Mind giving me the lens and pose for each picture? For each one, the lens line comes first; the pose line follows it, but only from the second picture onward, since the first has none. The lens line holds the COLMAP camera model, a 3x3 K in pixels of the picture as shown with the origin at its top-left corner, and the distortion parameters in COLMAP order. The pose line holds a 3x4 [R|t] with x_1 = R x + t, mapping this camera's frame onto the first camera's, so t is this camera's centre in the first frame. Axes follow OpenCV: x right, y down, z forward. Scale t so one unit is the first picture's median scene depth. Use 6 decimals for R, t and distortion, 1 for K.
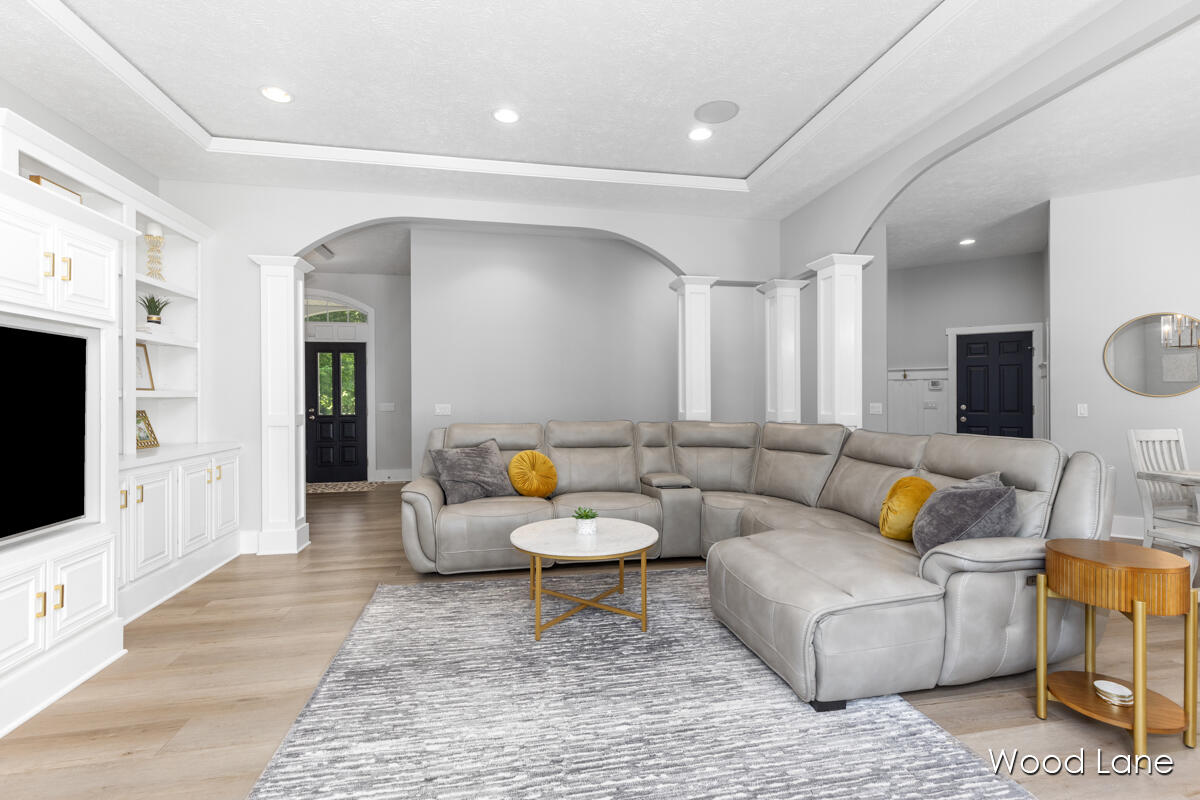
lens RADIAL K [[546.3, 0, 600.0], [0, 546.3, 400.0], [0, 0, 1]] dist [0.003178, -0.000136]
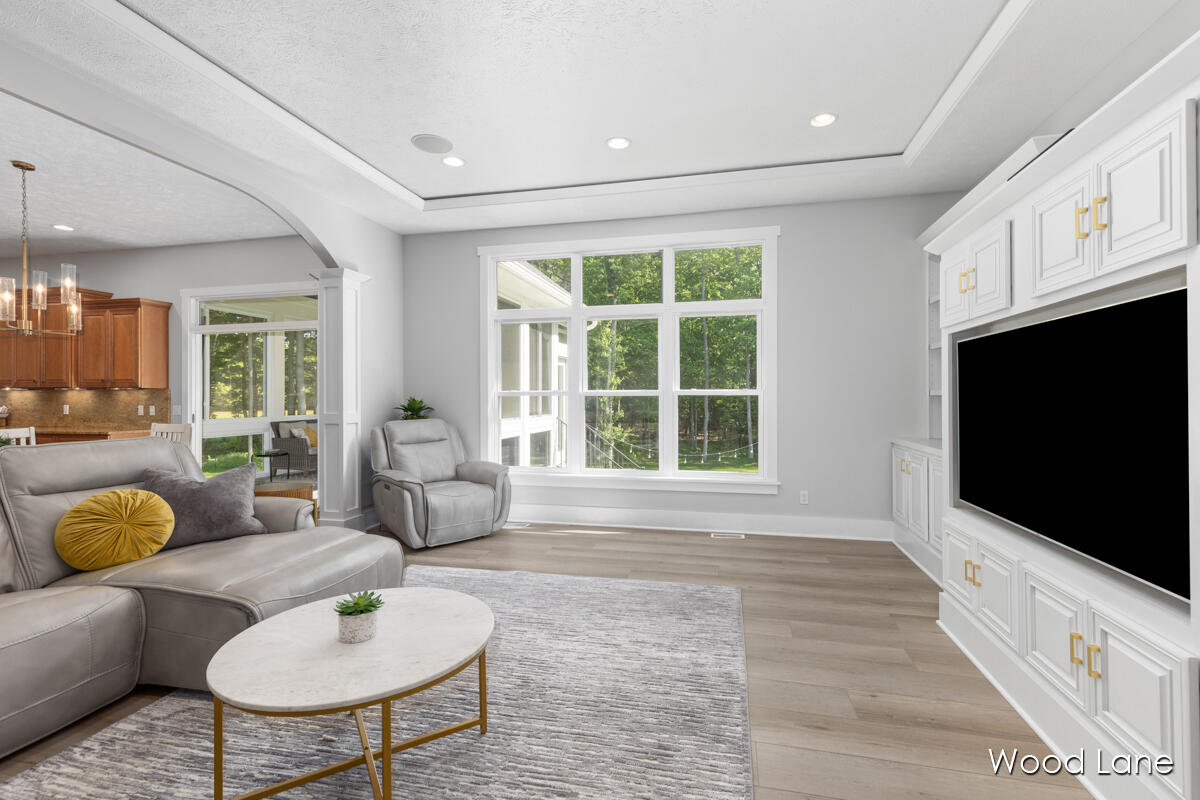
lens RADIAL K [[533.3, 0, 606.2], [0, 533.3, 397.3], [0, 0, 1]] dist [0.000465, -0.000138]
pose [[-0.913634, 0.007960, 0.406460, -0.497704], [0.008754, 0.999962, 0.000095, -0.003795], [-0.406443, 0.003645, -0.913669, 1.408630]]
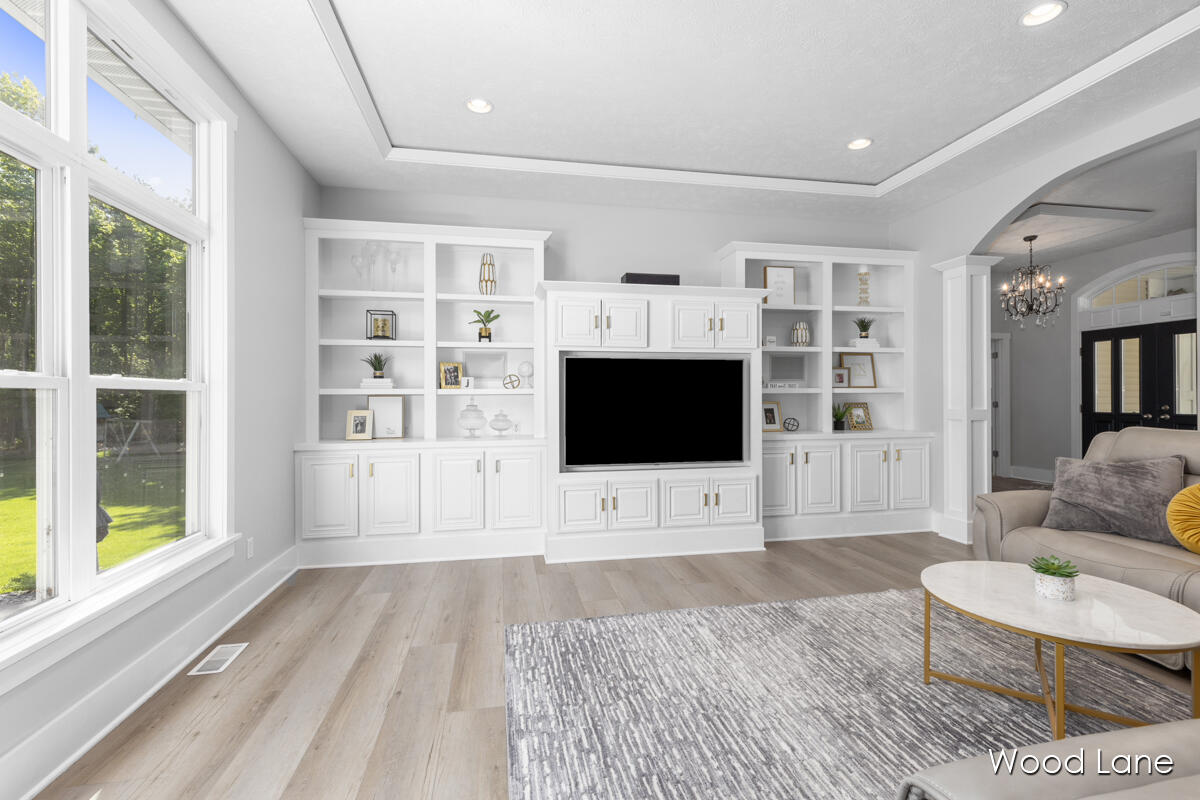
lens RADIAL K [[533.3, 0, 606.2], [0, 533.3, 397.3], [0, 0, 1]] dist [0.000465, -0.000138]
pose [[0.005719, 0.005265, -0.999970, 0.618160], [-0.000784, 0.999986, 0.005260, -0.001570], [0.999983, 0.000754, 0.005723, 0.448691]]
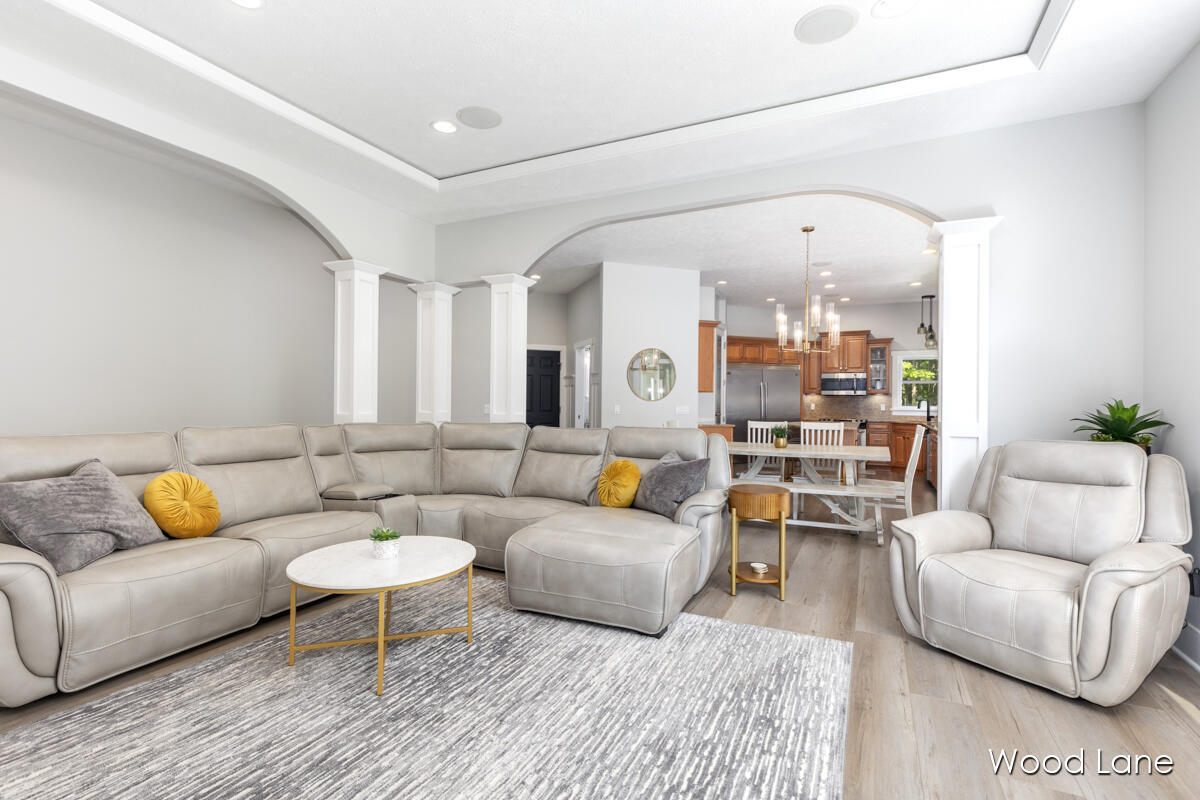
lens RADIAL K [[558.6, 0, 607.2], [0, 558.6, 399.0], [0, 0, 1]] dist [0.008724, -0.000231]
pose [[0.590777, 0.011529, 0.806752, -0.524456], [-0.007819, 0.999933, -0.008564, 0.004395], [-0.806797, -0.001248, 0.590828, 0.209970]]
